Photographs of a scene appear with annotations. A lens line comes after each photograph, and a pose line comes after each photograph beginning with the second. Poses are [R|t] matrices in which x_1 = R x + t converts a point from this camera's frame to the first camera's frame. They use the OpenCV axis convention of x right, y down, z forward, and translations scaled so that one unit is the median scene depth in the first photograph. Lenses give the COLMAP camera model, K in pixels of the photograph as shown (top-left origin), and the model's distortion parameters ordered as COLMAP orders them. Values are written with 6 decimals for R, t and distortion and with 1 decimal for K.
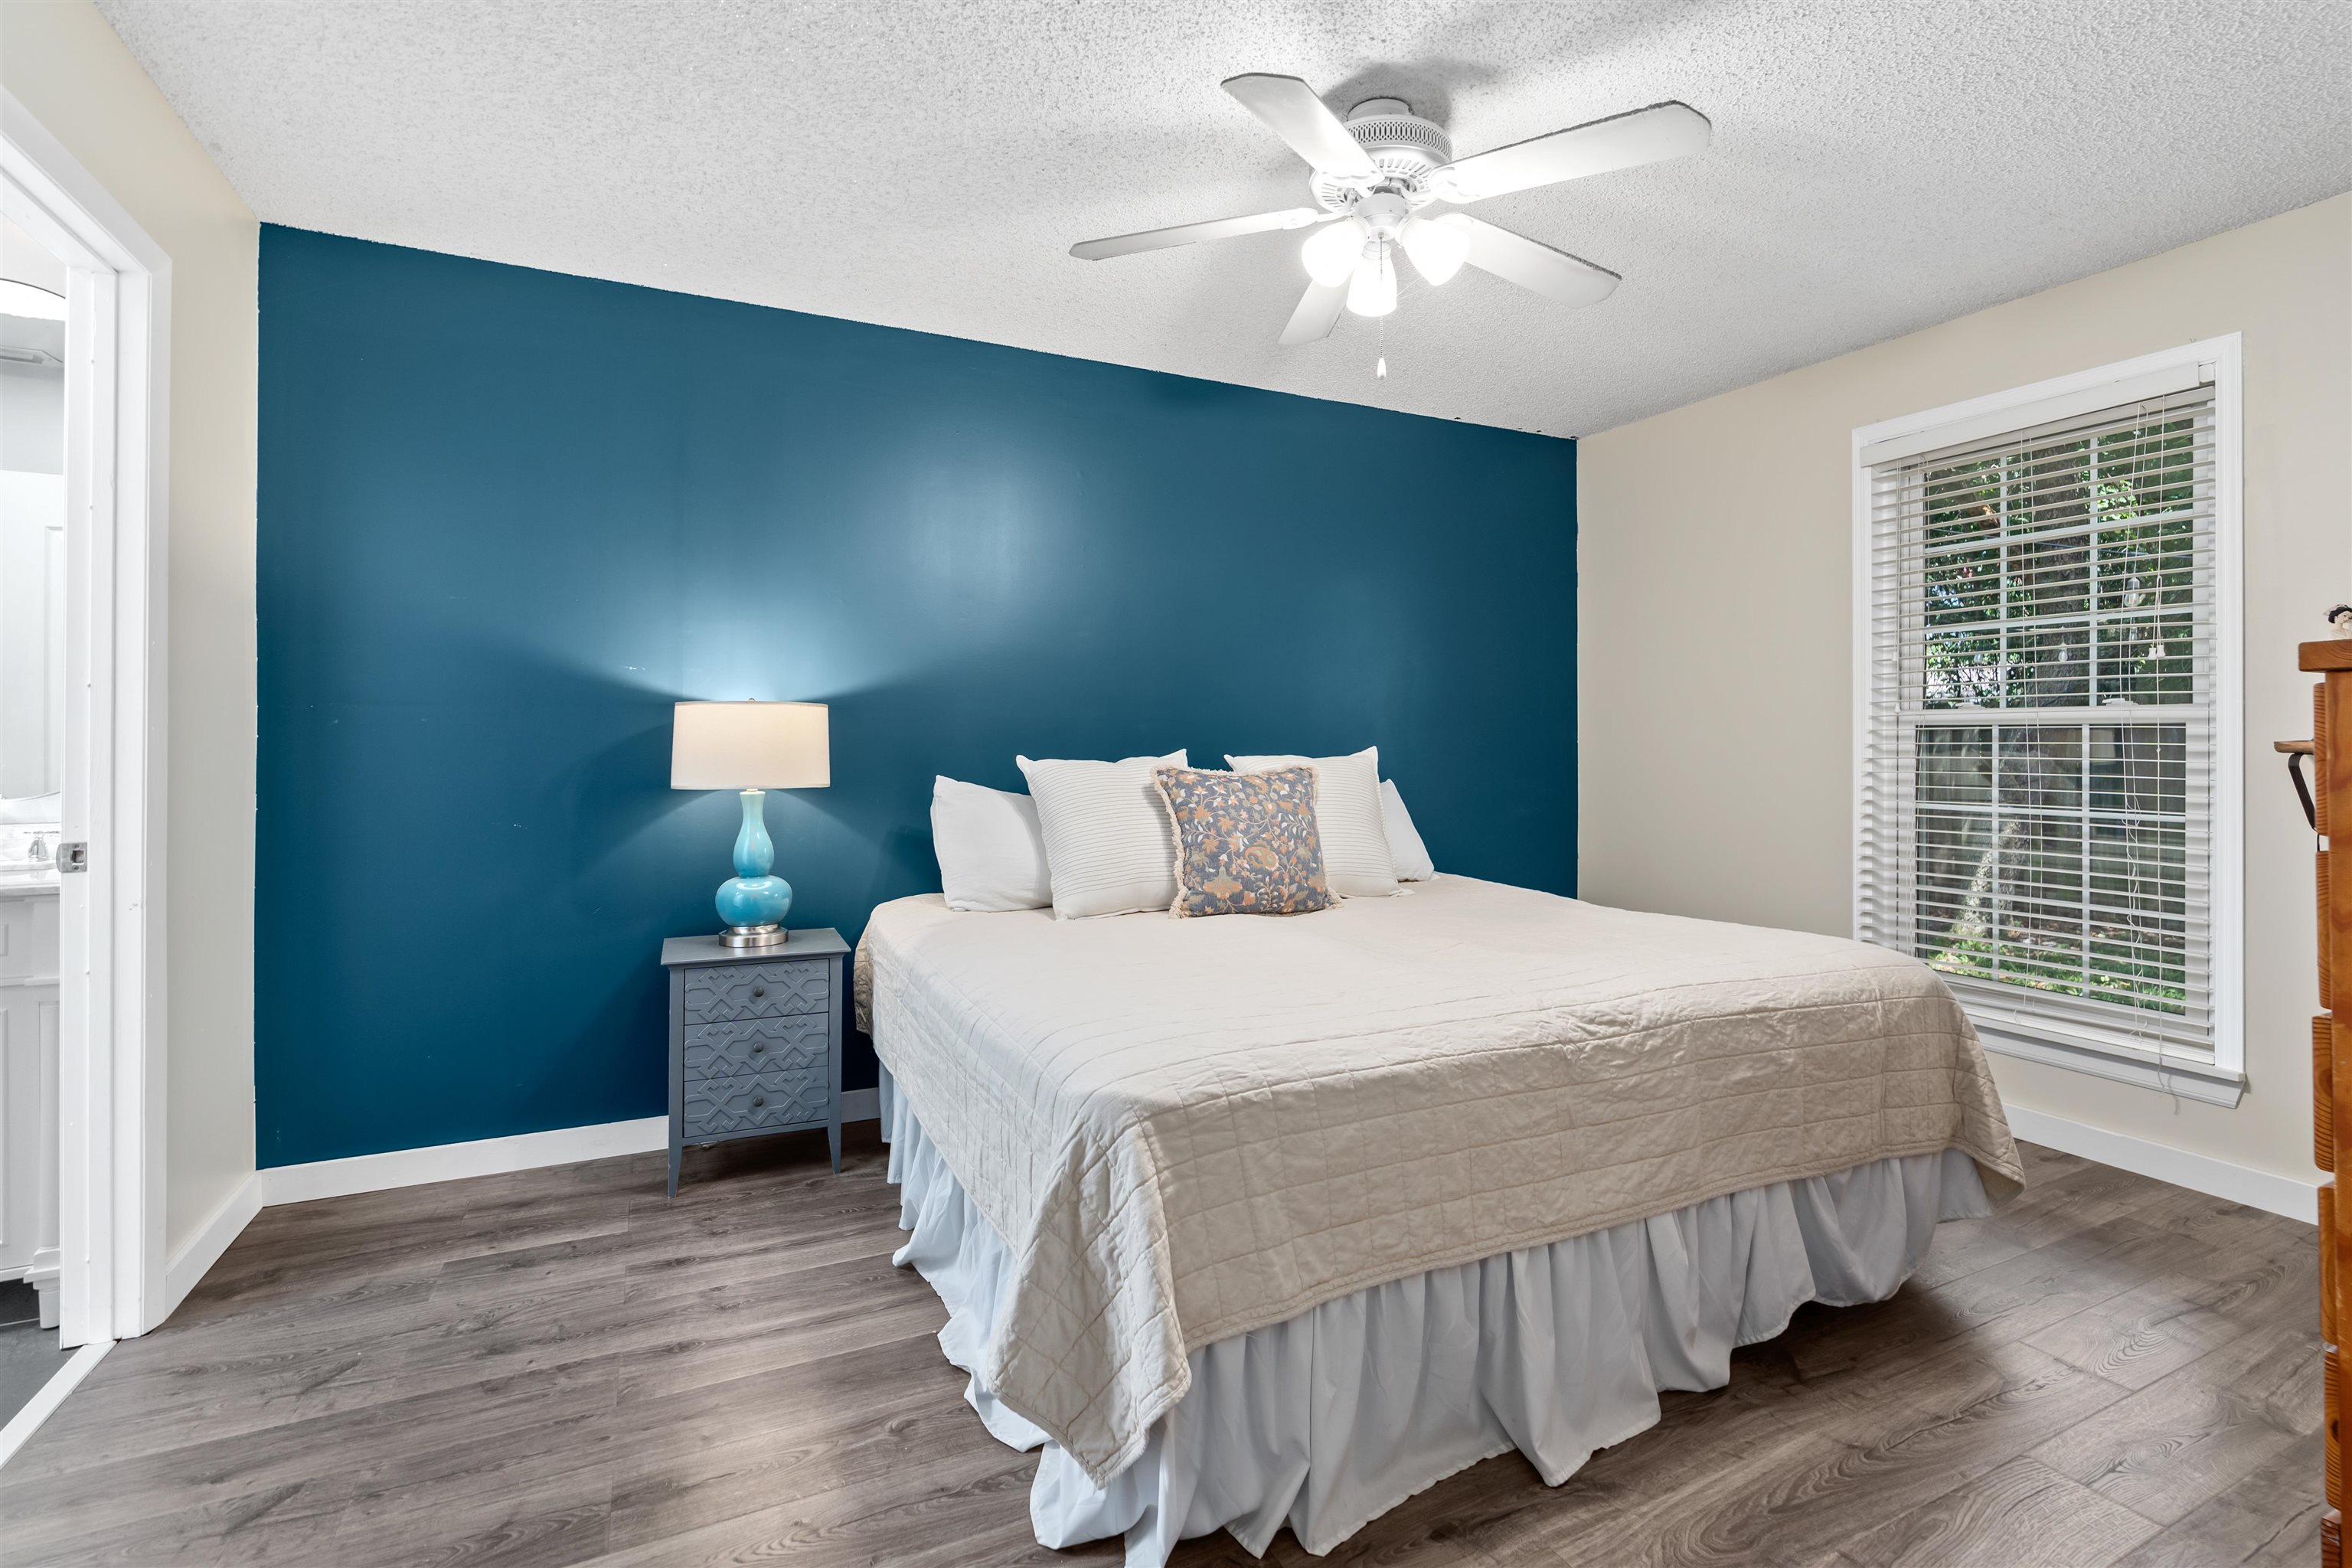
lens RADIAL K [[1093.0, 0, 1206.0], [0, 1093.0, 745.3], [0, 0, 1]] dist [-0.010463, 0.003611]
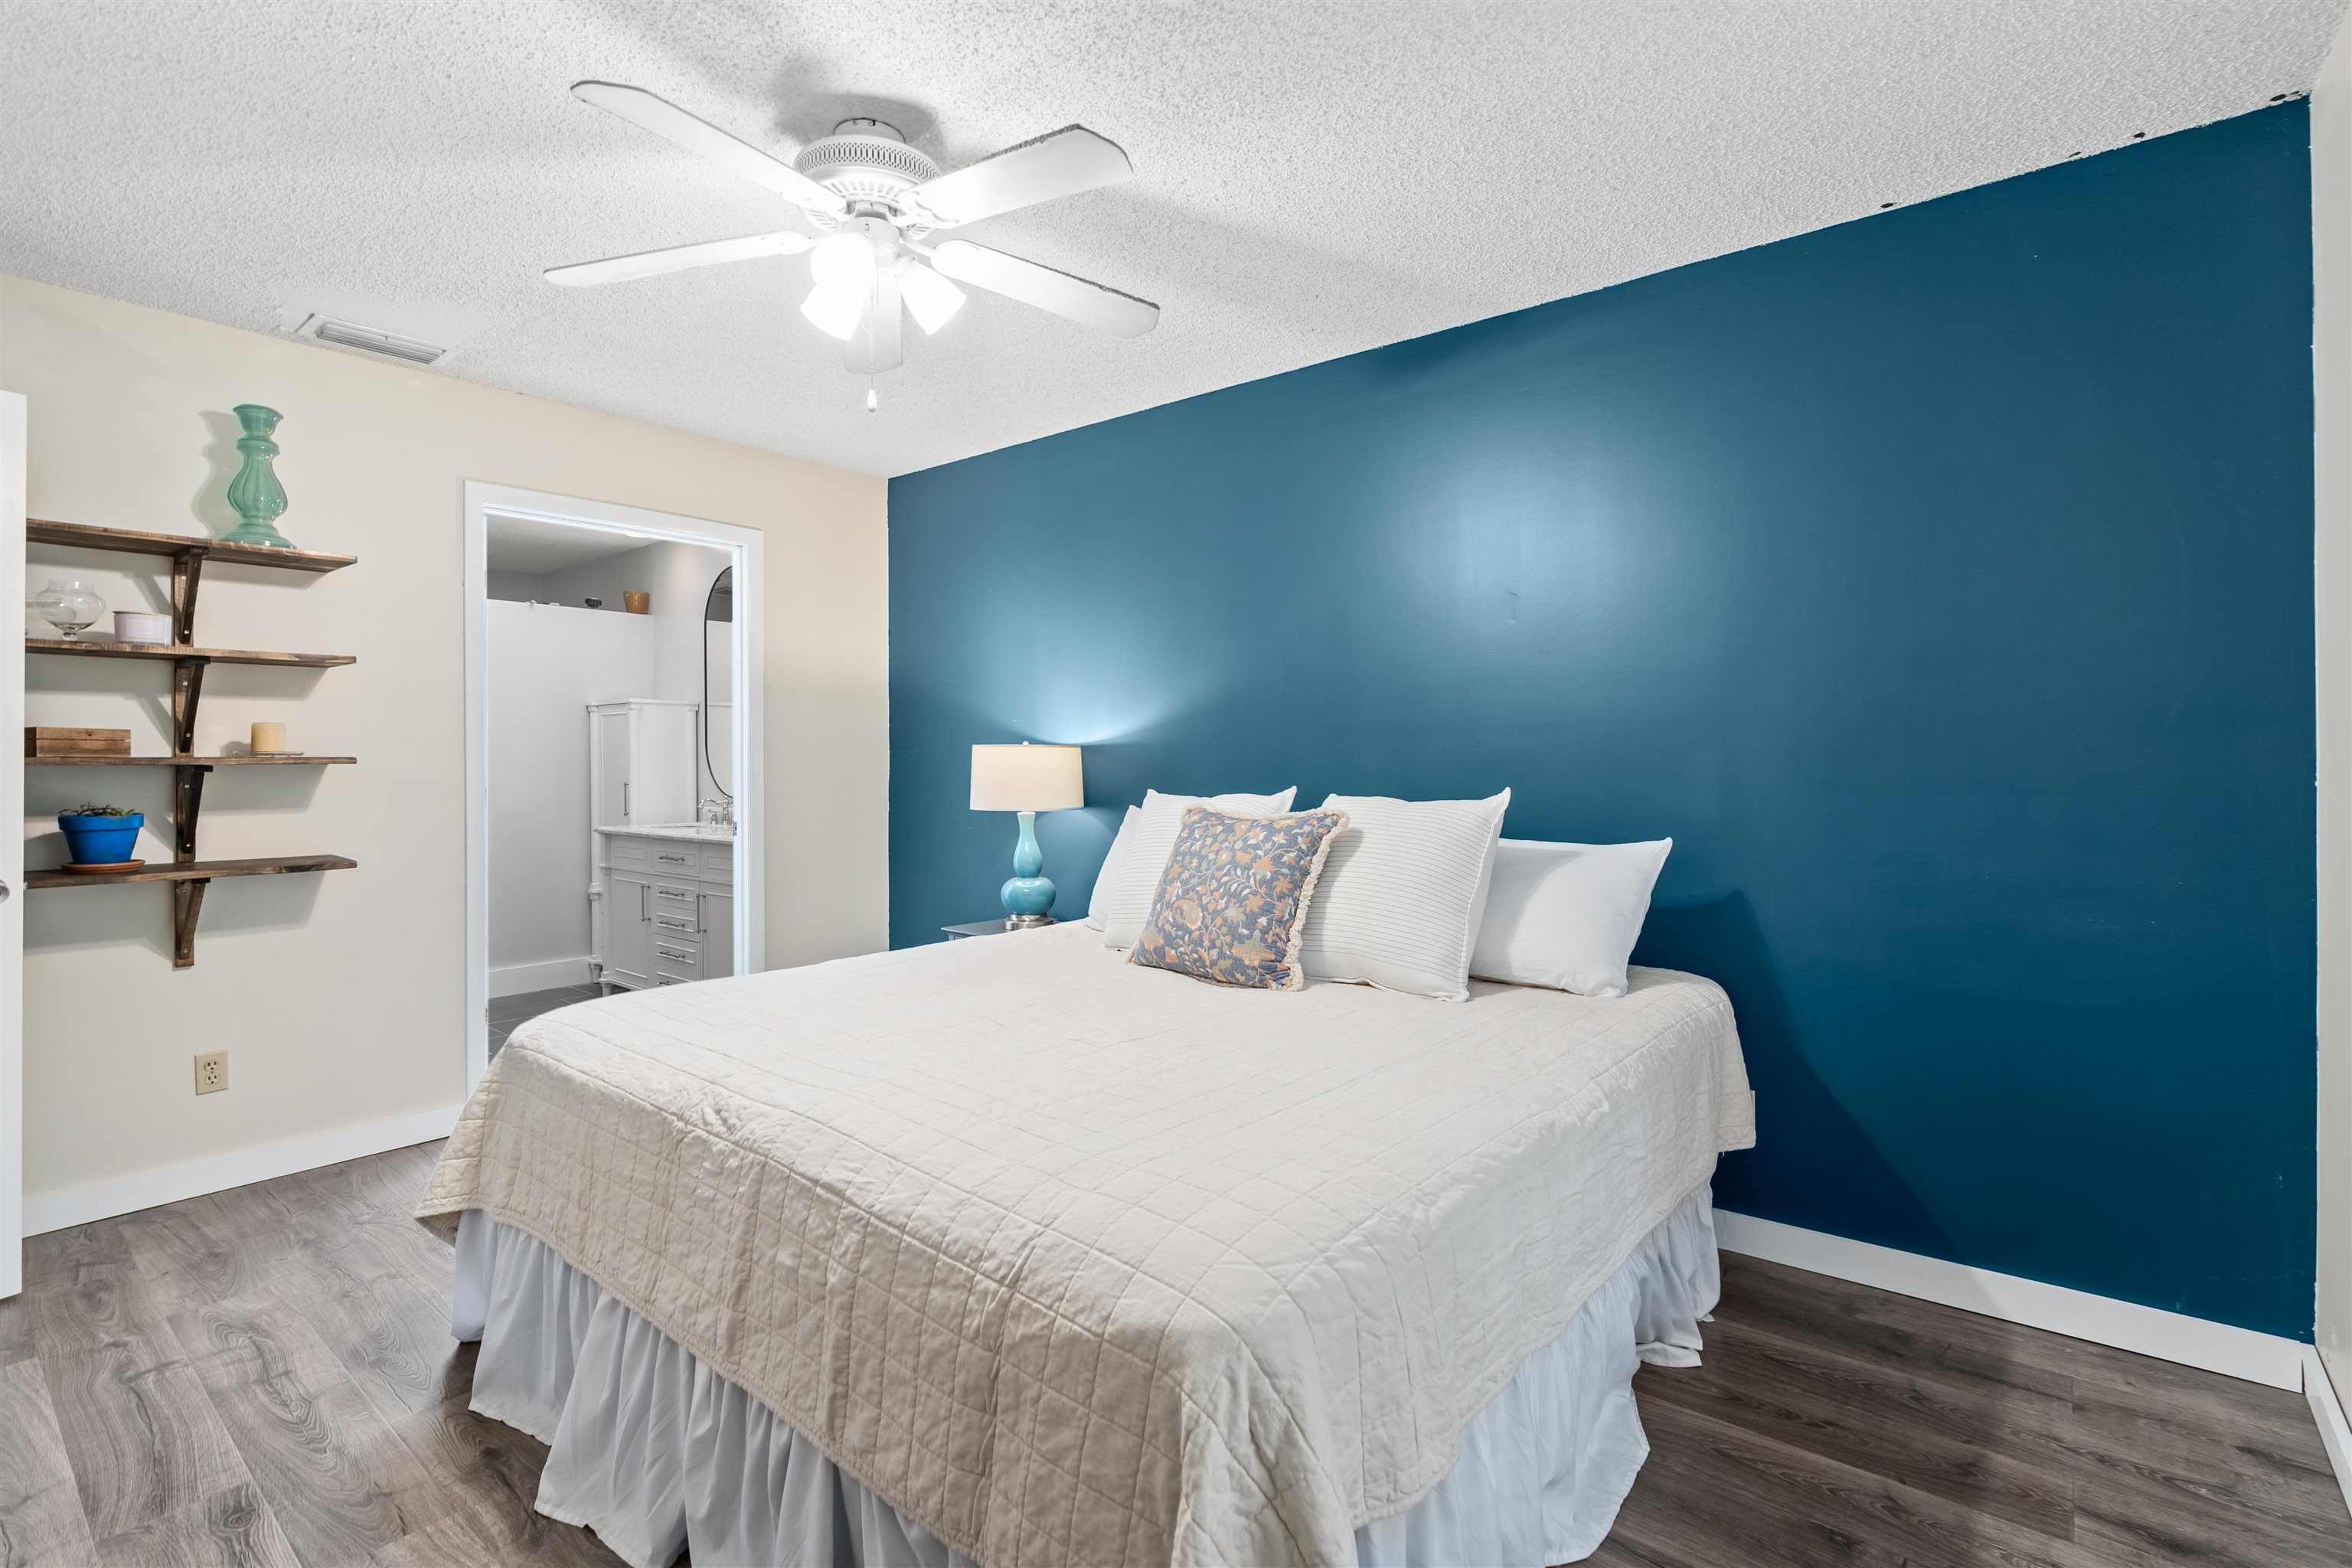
lens RADIAL K [[1093.0, 0, 1197.8], [0, 1093.0, 764.4], [0, 0, 1]] dist [-0.010463, 0.003611]
pose [[0.414650, 0.004754, -0.909969, 0.868775], [0.002823, 0.999975, 0.006510, -0.023446], [0.909977, -0.005268, 0.414626, 0.648111]]
